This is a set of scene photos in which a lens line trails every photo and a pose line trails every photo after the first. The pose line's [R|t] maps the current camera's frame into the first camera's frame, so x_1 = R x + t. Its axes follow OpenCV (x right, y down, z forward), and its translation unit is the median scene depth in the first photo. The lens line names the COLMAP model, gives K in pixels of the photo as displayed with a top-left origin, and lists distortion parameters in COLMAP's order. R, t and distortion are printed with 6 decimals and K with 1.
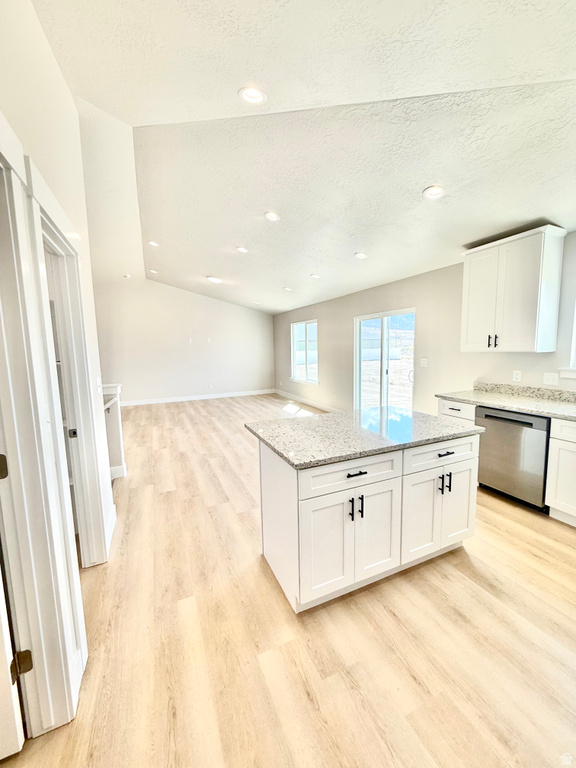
lens RADIAL K [[309.5, 0, 291.2], [0, 309.5, 381.0], [0, 0, 1]] dist [-0.002014, 0.000991]
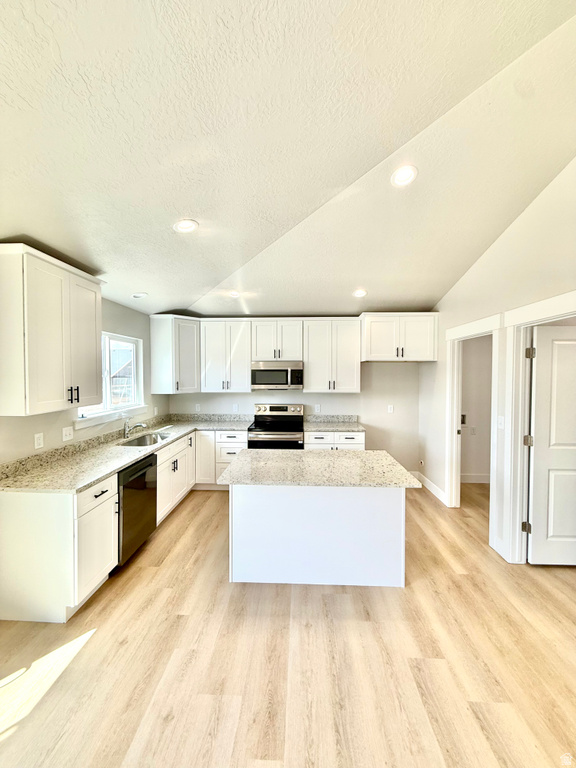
lens RADIAL K [[309.5, 0, 292.6], [0, 309.5, 384.5], [0, 0, 1]] dist [-0.002014, 0.000991]
pose [[-0.899438, 0.006684, 0.436997, -0.157788], [0.066827, 0.990229, 0.122398, -0.212146], [-0.431909, 0.139293, -0.891096, 1.456833]]
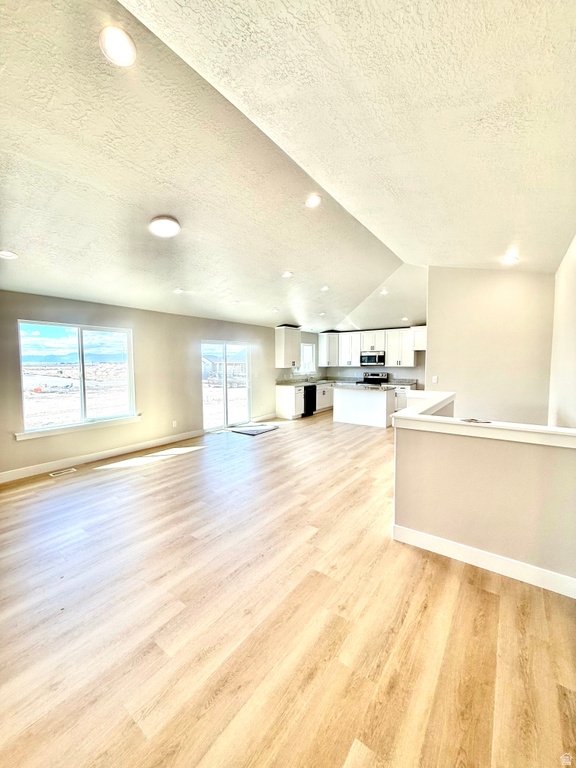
lens RADIAL K [[309.5, 0, 288.0], [0, 309.5, 384.4], [0, 0, 1]] dist [-0.002014, 0.000991]
pose [[-0.498694, -0.038255, 0.865933, -1.684806], [0.111884, 0.987827, 0.108075, -0.249233], [-0.859527, 0.150781, -0.488343, 2.420592]]
